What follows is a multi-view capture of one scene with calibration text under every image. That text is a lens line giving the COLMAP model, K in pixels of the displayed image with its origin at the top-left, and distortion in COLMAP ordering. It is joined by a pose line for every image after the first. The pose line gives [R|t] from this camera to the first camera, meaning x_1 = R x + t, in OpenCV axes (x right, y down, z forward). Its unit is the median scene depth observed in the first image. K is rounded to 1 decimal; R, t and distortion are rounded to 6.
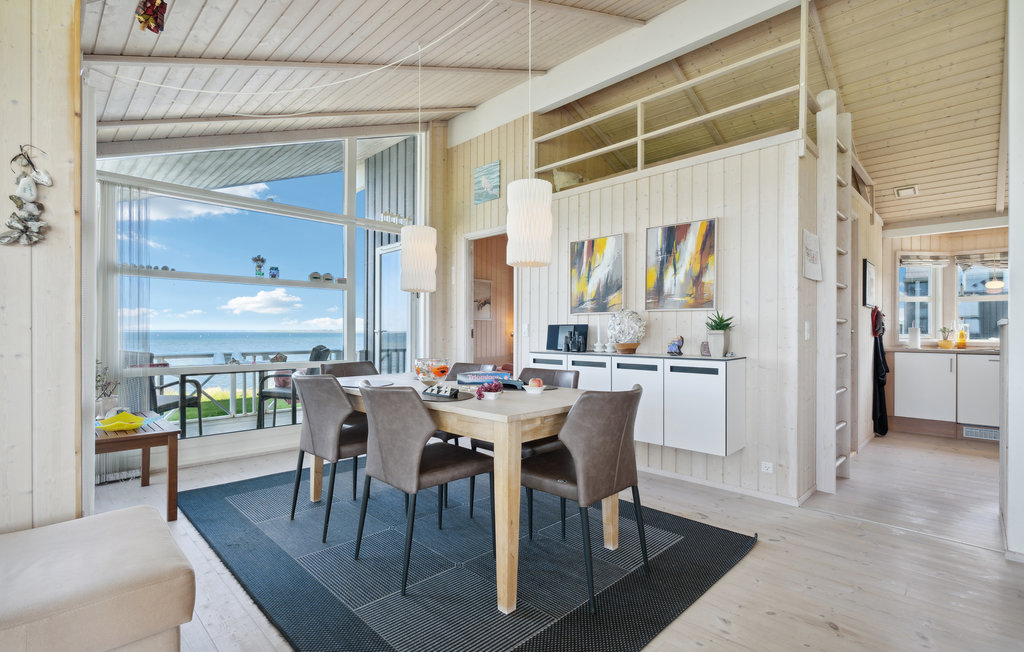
lens RADIAL K [[478.6, 0, 512.1], [0, 478.6, 329.7], [0, 0, 1]] dist [-0.001234, 0.000086]
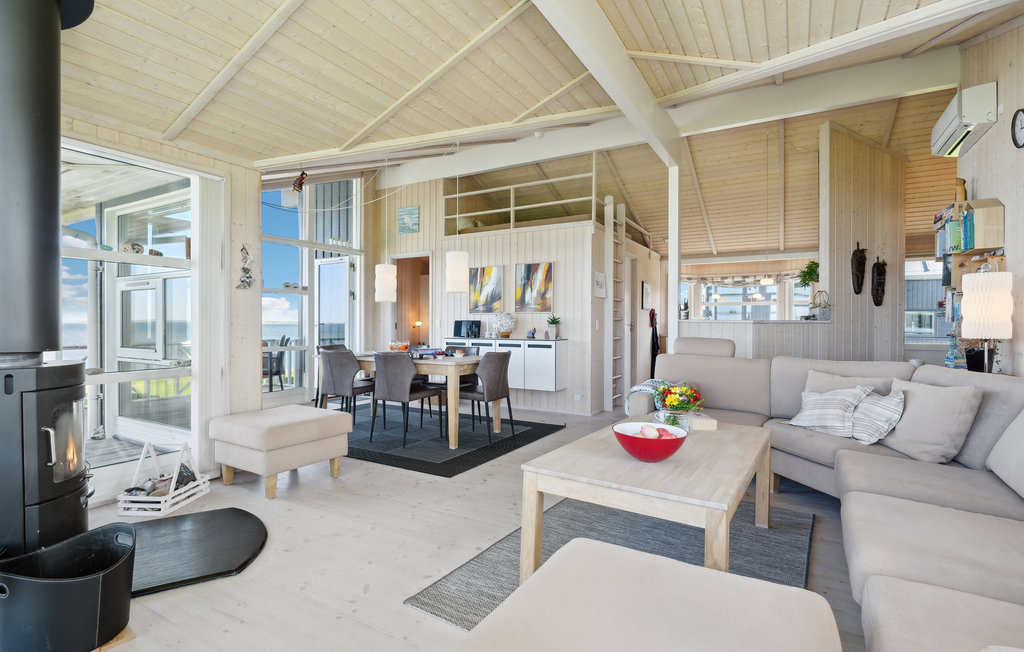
lens RADIAL K [[482.6, 0, 510.9], [0, 482.6, 319.6], [0, 0, 1]] dist [-0.002886, 0.000073]
pose [[0.968455, 0.001943, 0.249181, -0.155711], [-0.001327, 0.999996, -0.002641, -0.010401], [-0.249185, 0.002227, 0.968453, -0.628852]]
